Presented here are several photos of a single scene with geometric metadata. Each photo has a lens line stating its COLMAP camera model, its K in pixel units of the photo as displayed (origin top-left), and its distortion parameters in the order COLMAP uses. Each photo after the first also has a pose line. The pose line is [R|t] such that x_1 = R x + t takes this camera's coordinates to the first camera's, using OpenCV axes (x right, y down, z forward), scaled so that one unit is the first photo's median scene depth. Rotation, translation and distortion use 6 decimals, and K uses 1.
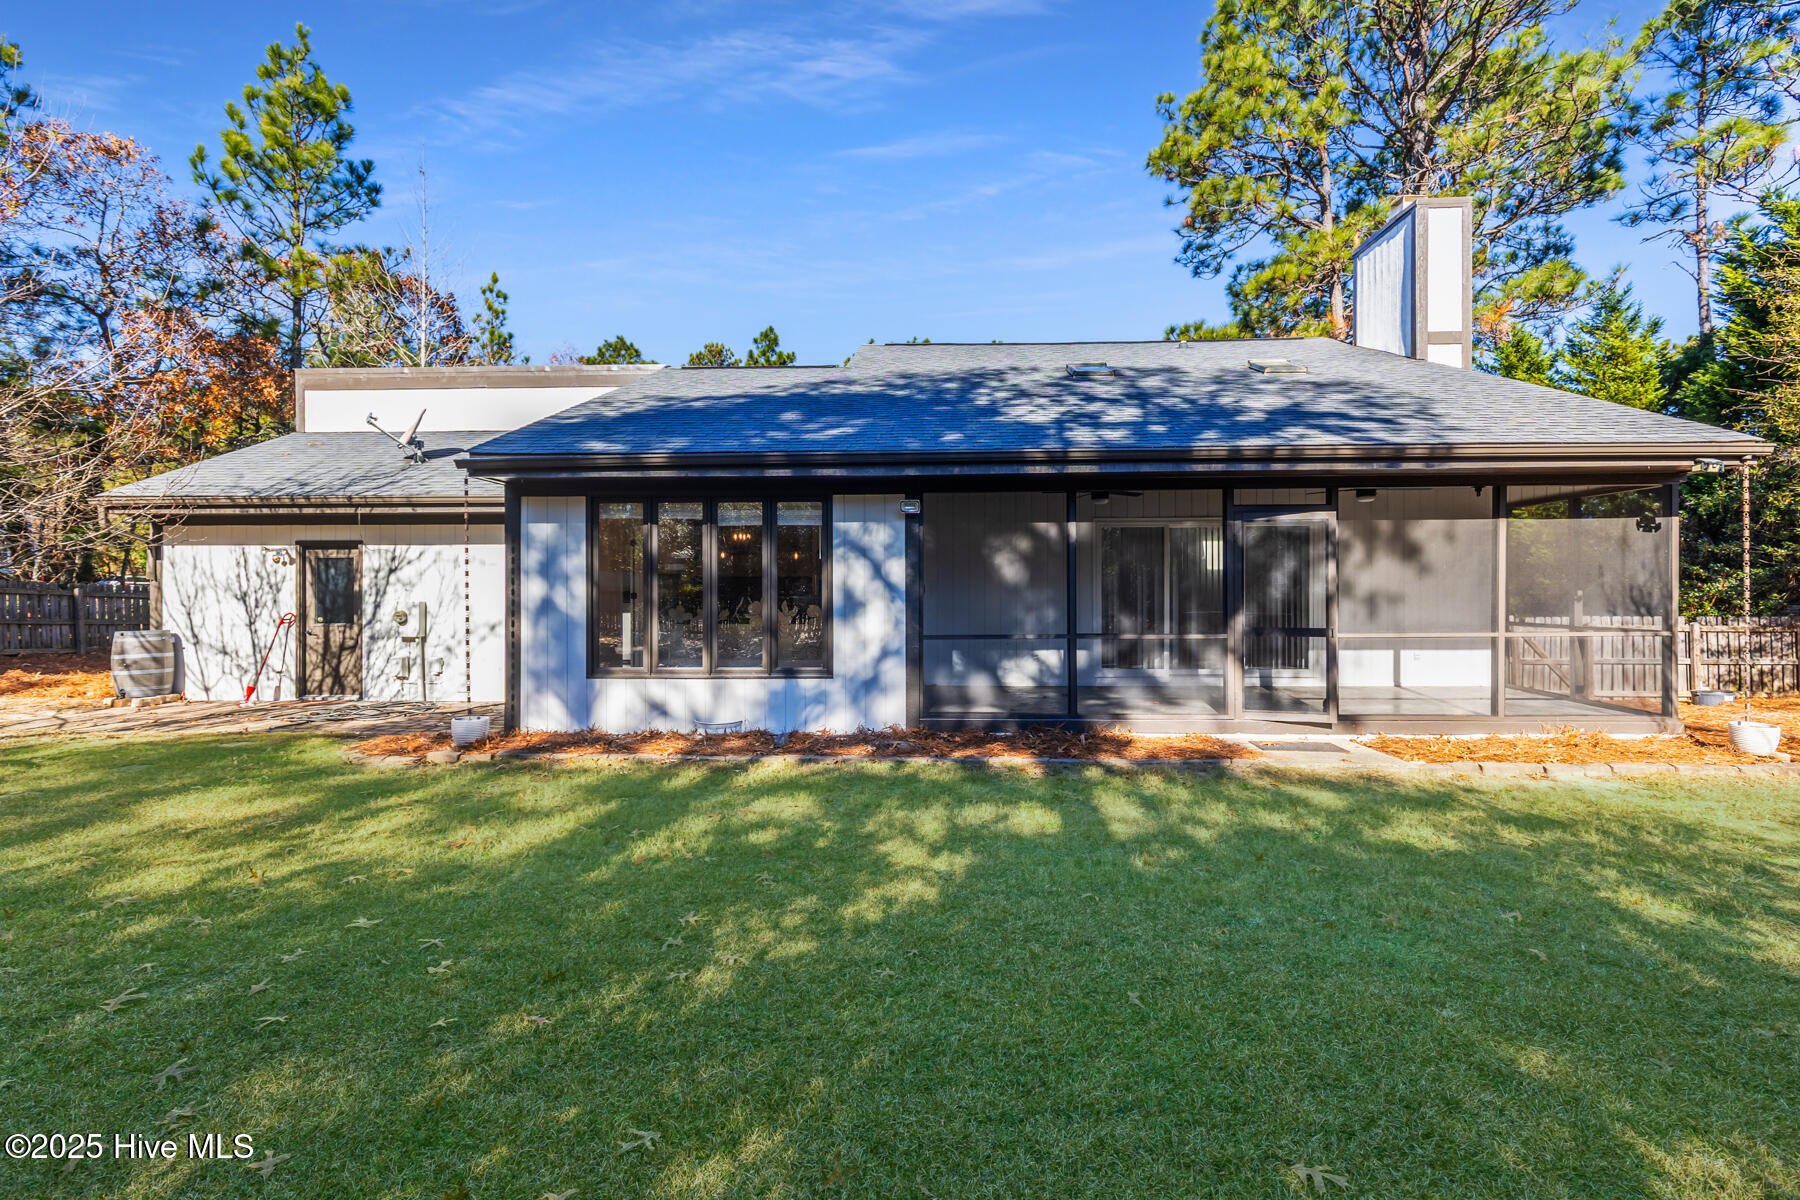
lens RADIAL K [[817.7, 0, 906.8], [0, 817.7, 599.3], [0, 0, 1]] dist [0.013531, -0.001341]
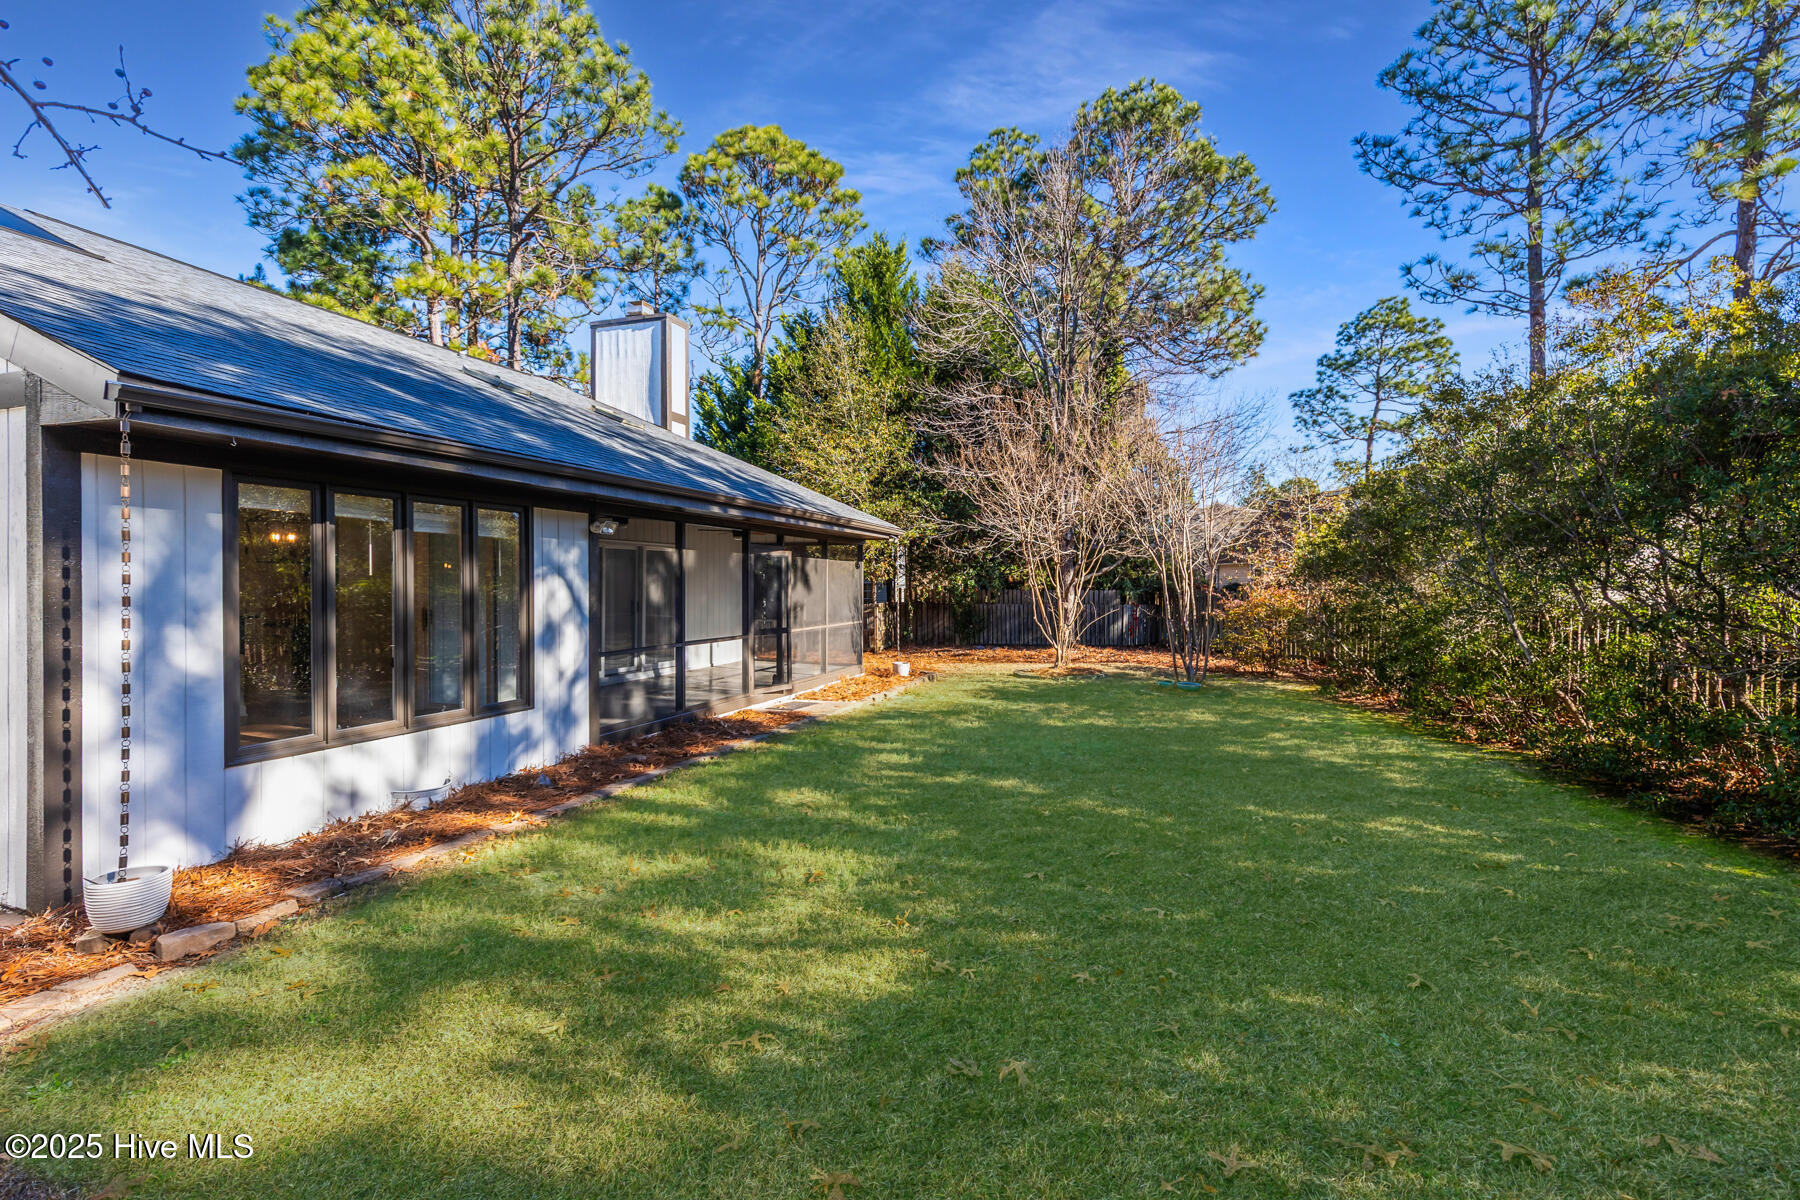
lens RADIAL K [[817.7, 0, 909.8], [0, 817.7, 591.6], [0, 0, 1]] dist [0.013531, -0.001341]
pose [[0.290001, -0.004555, 0.957015, -0.836750], [0.008163, 0.999964, 0.002286, -0.032884], [-0.956991, 0.007149, 0.290028, 0.335553]]
